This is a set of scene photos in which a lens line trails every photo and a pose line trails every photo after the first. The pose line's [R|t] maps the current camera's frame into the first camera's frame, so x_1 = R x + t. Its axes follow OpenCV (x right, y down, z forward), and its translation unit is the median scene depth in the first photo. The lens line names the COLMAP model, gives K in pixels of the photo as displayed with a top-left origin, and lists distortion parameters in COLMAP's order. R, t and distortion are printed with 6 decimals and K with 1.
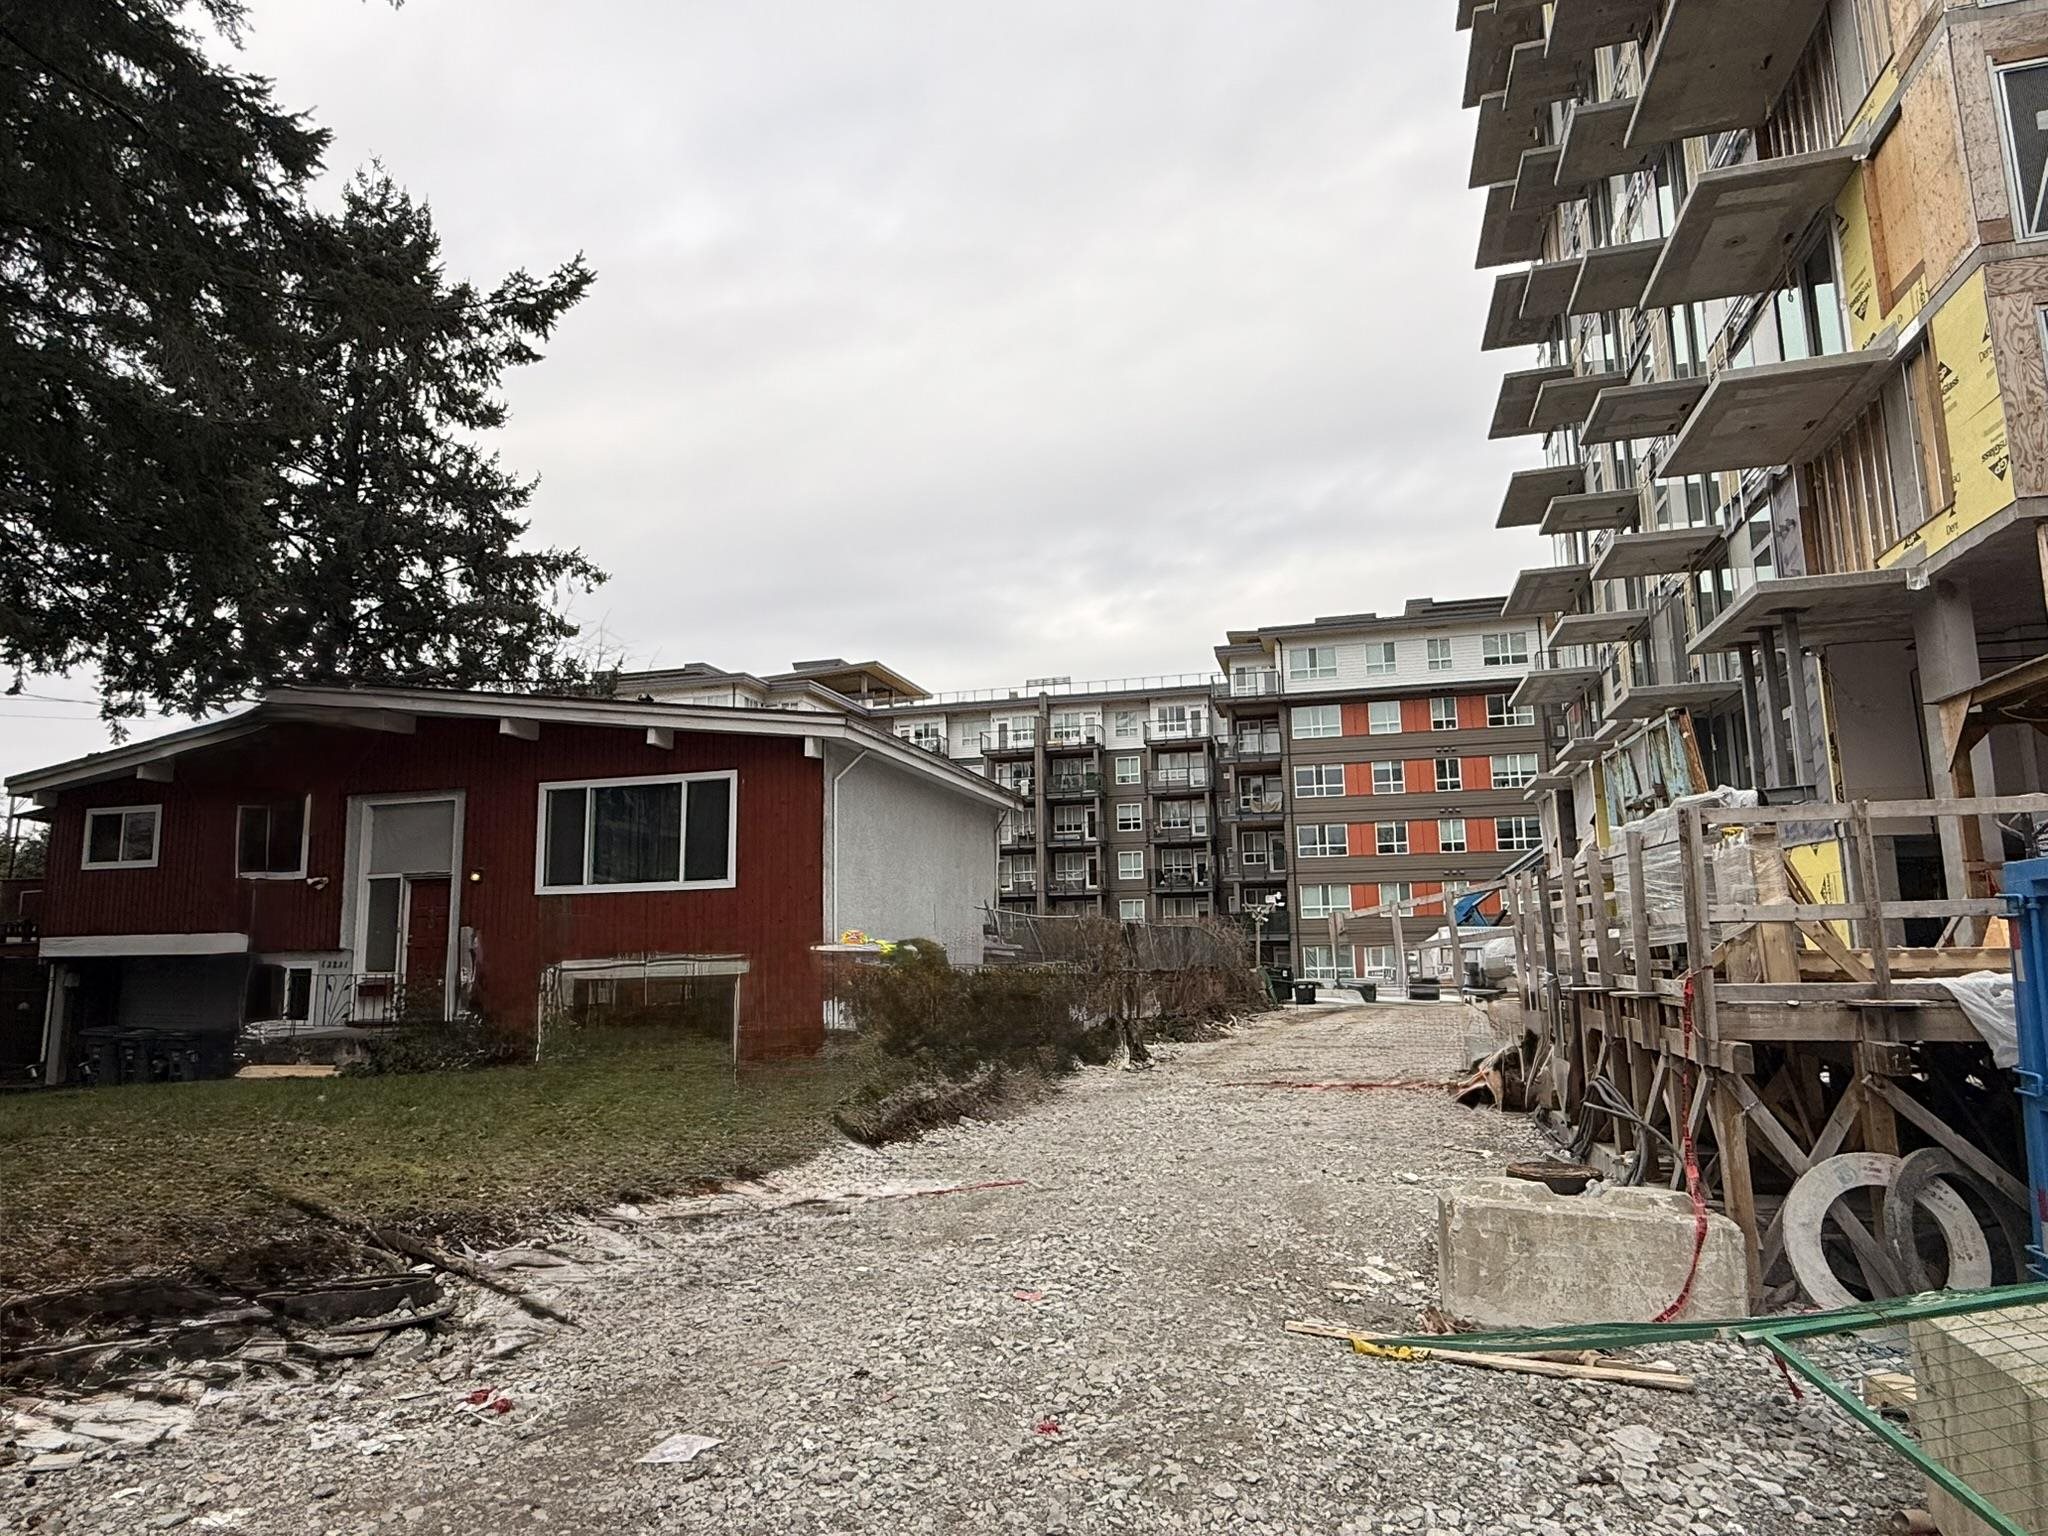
lens RADIAL K [[1204.7, 0, 1019.0], [0, 1204.7, 769.2], [0, 0, 1]] dist [0.000471, -0.001601]
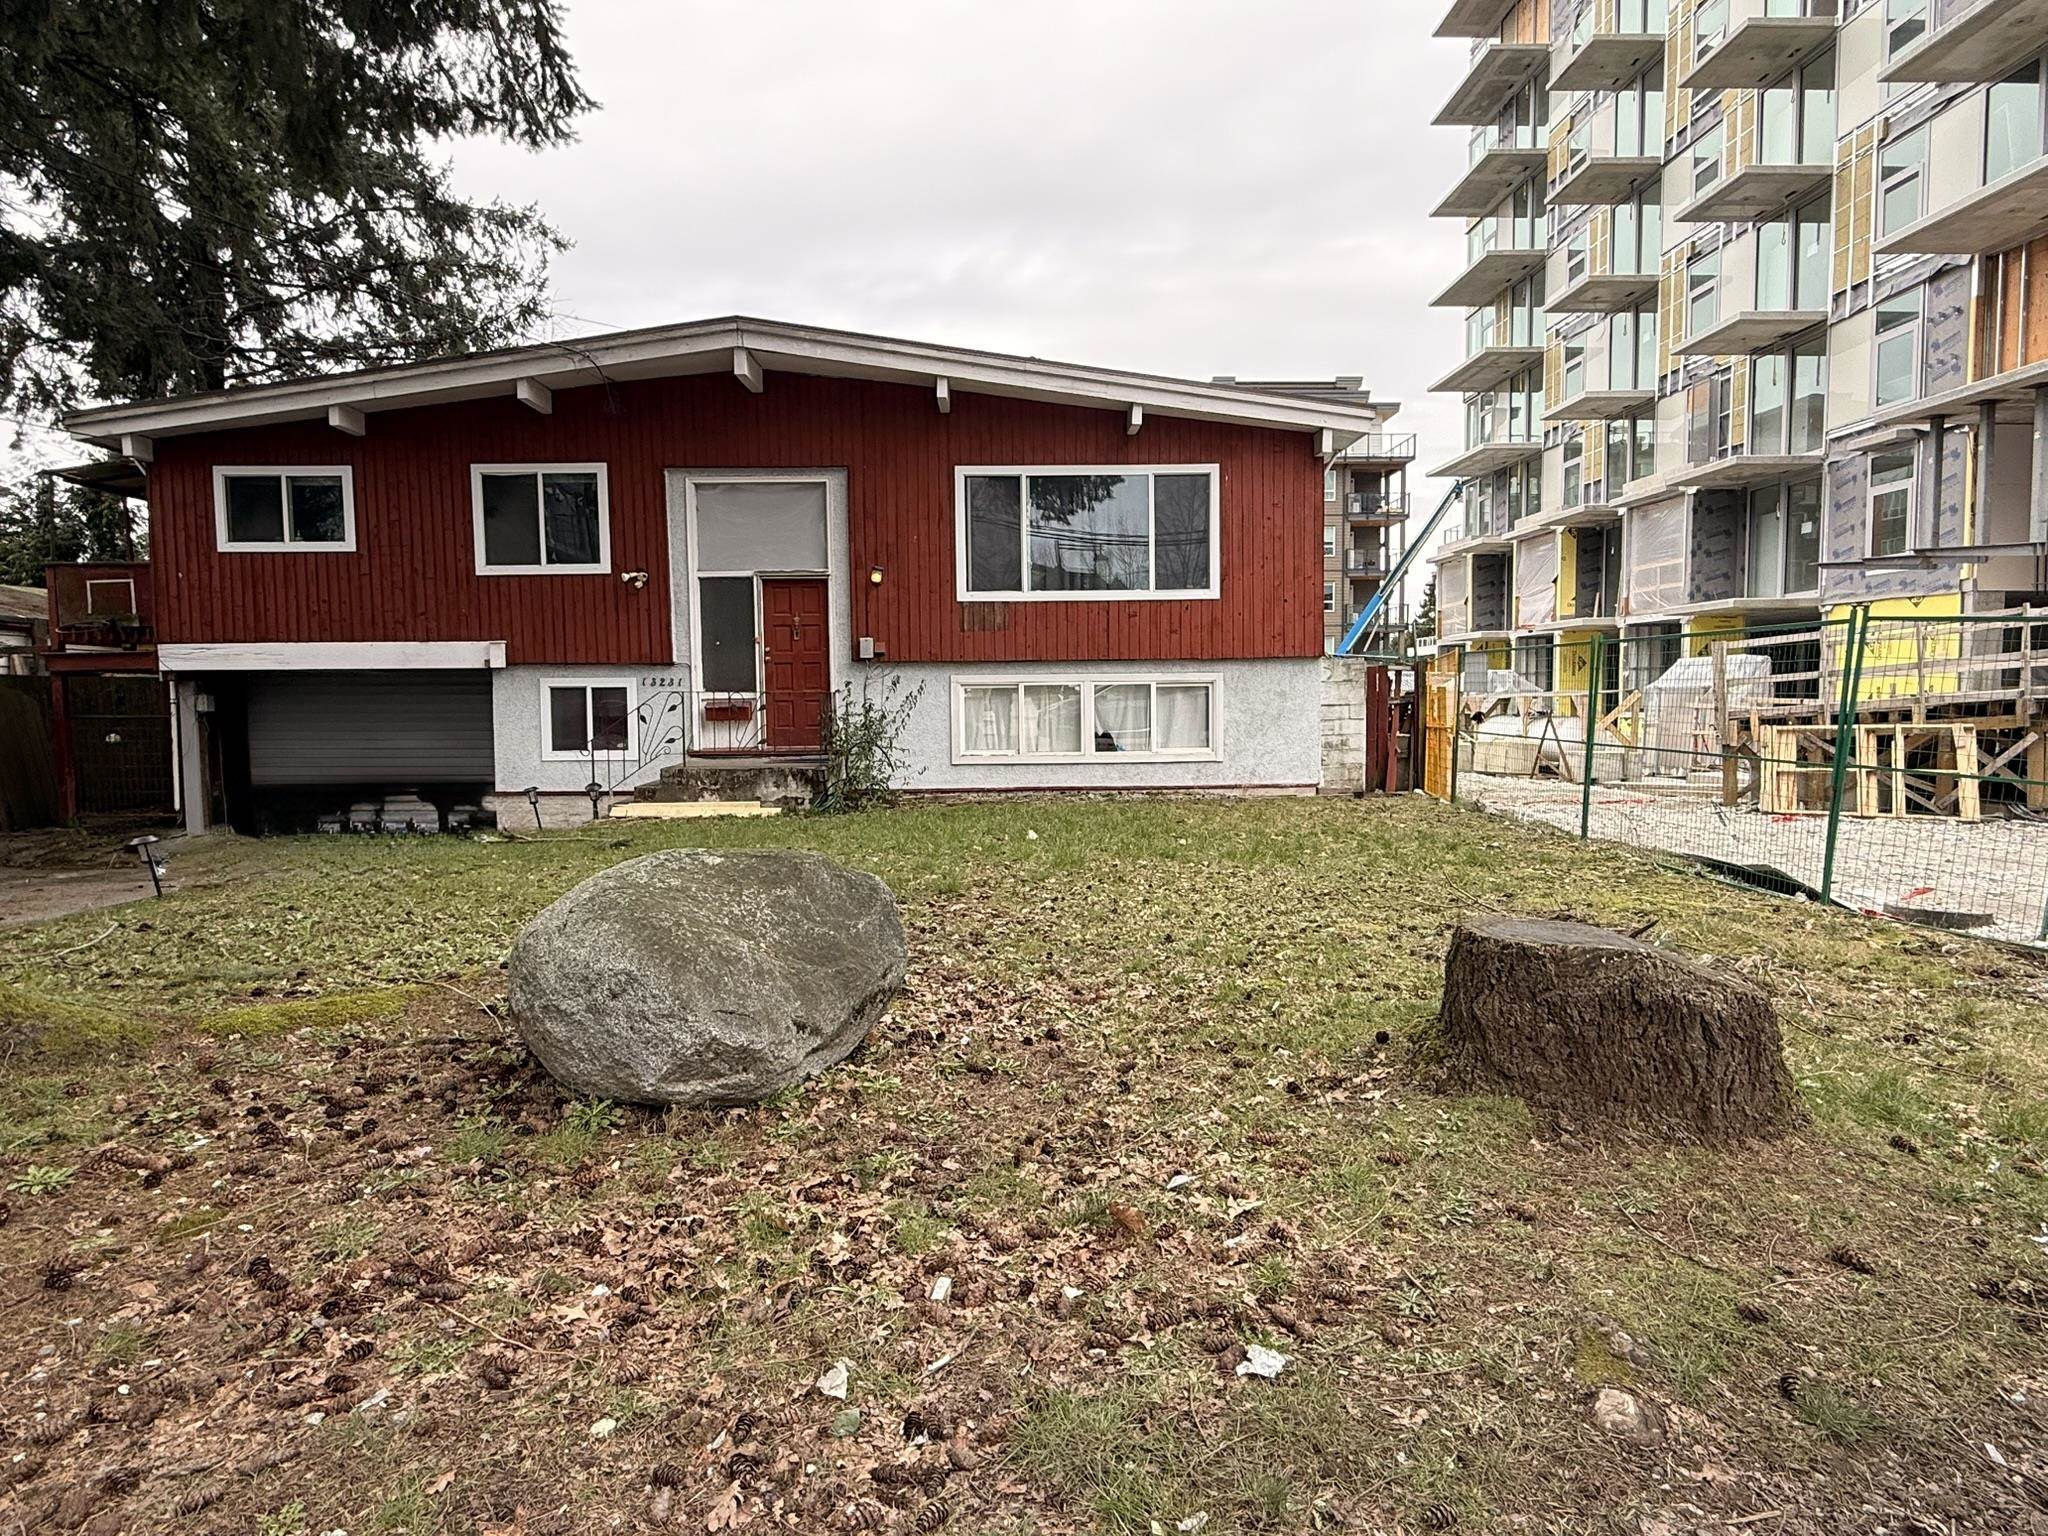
lens RADIAL K [[1109.8, 0, 1019.5], [0, 1109.8, 765.7], [0, 0, 1]] dist [-0.000134, 0.000071]
pose [[0.955912, -0.010091, 0.293481, -0.550782], [-0.050458, 0.978901, 0.198007, 0.056757], [-0.289287, -0.204086, 0.935234, 0.219528]]
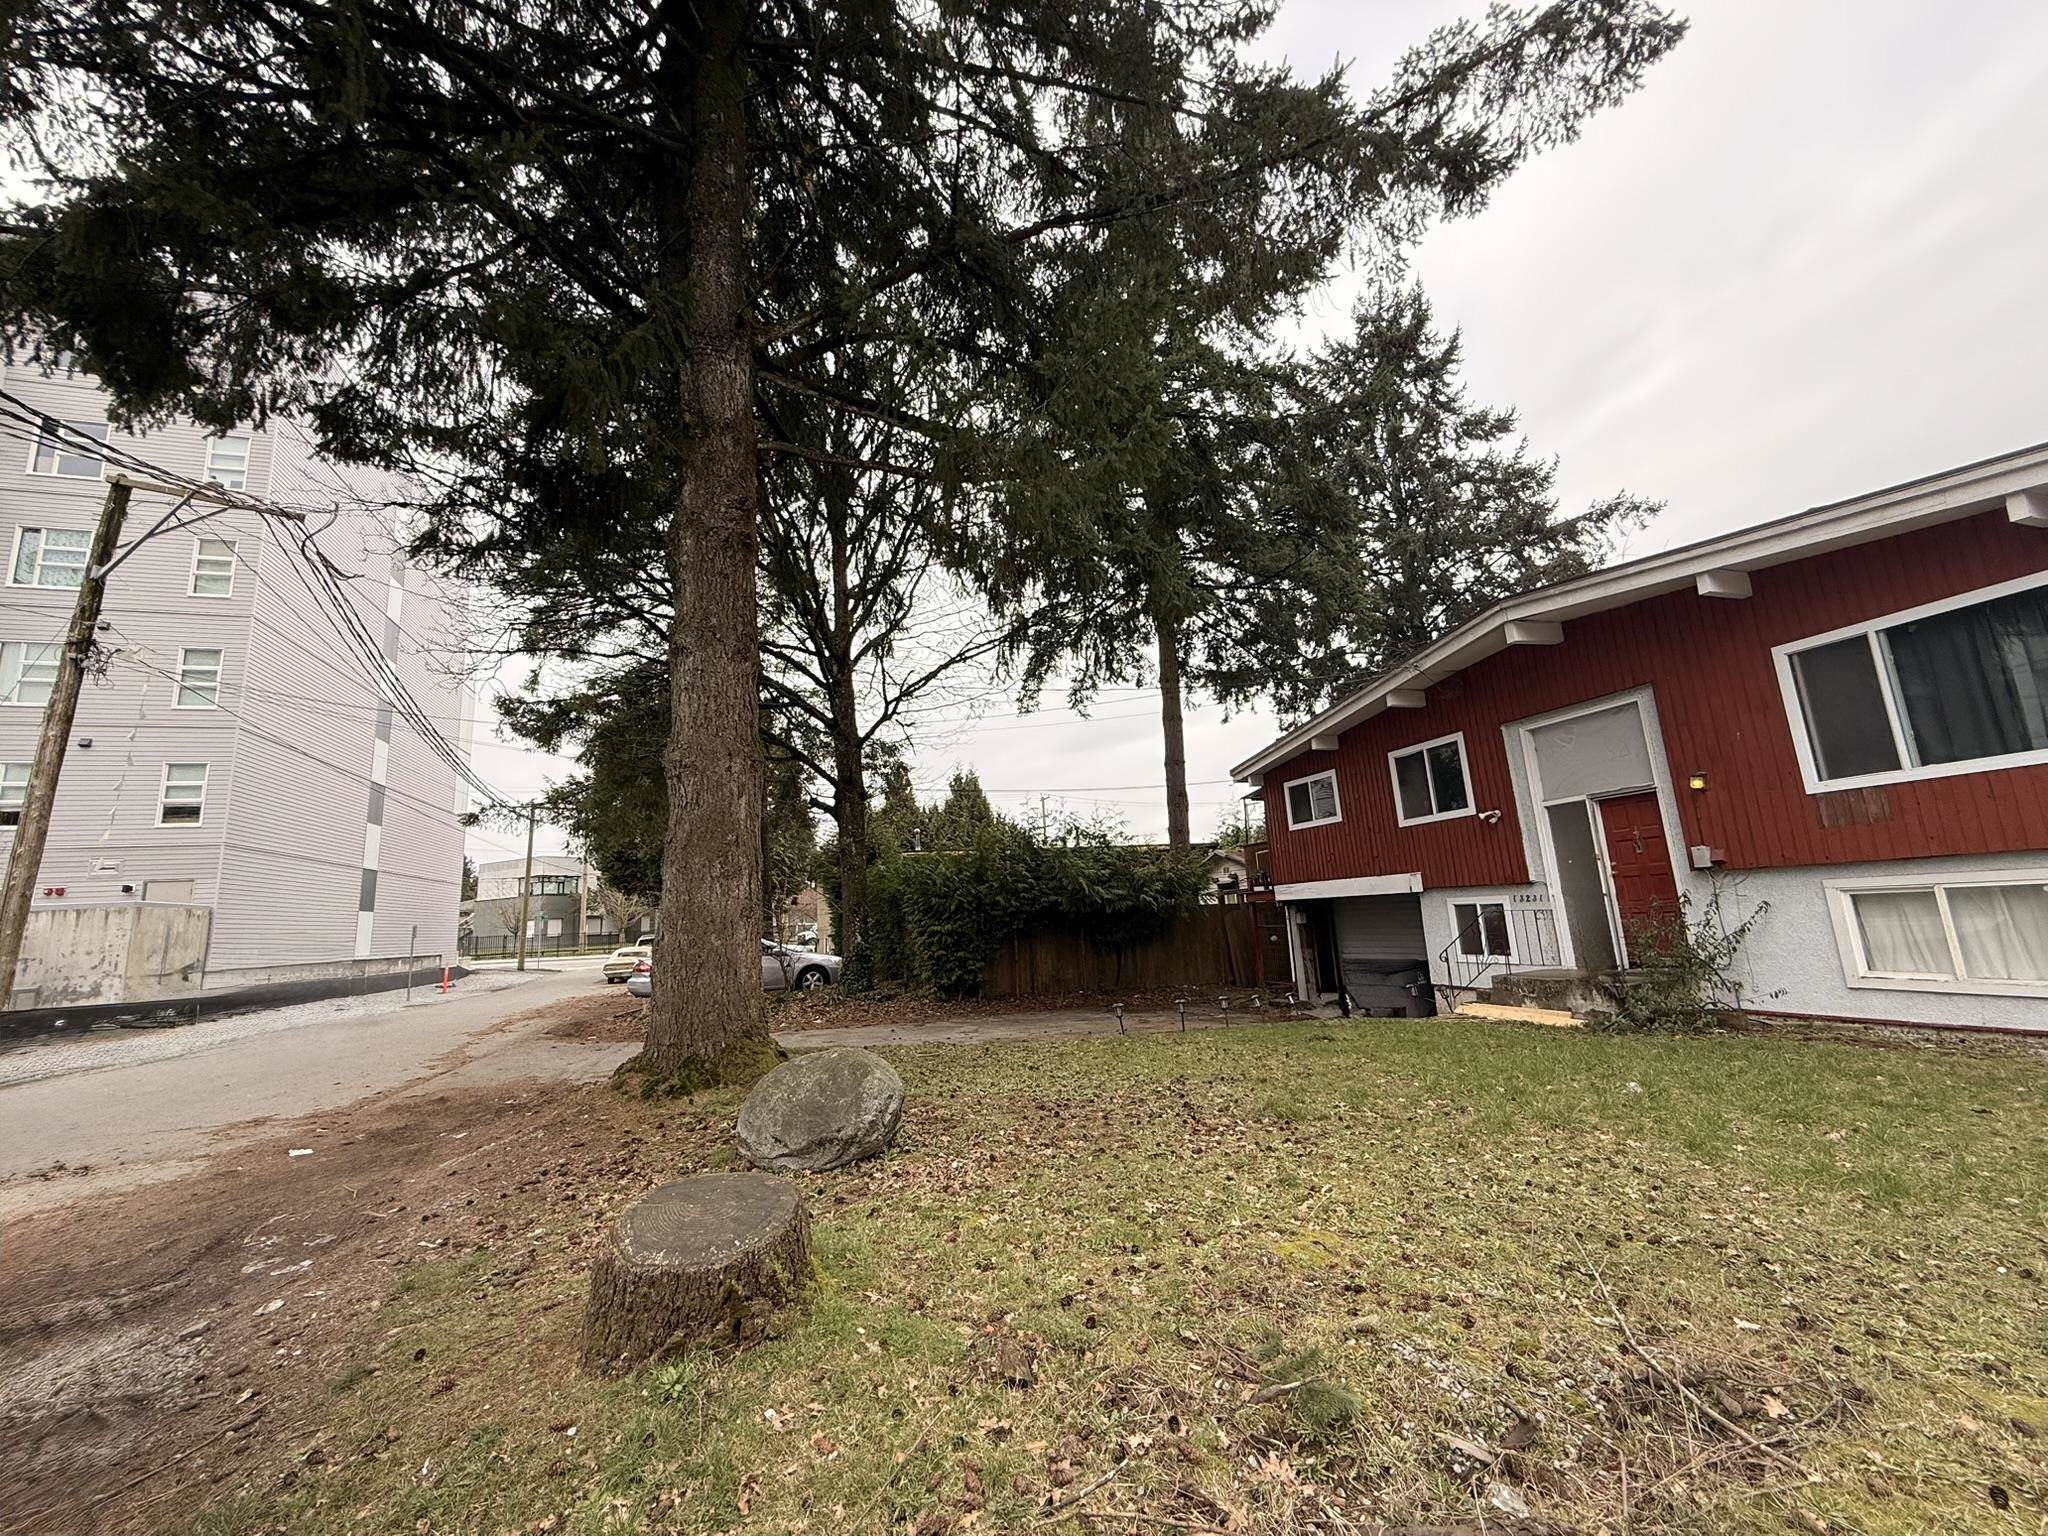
lens RADIAL K [[814.0, 0, 1011.7], [0, 814.0, 762.9], [0, 0, 1]] dist [-0.000626, -0.000628]
pose [[0.548001, -0.170793, -0.818856, -0.241124], [0.168192, 0.981438, -0.092145, 0.046191], [0.819394, -0.087229, 0.566555, 0.301584]]
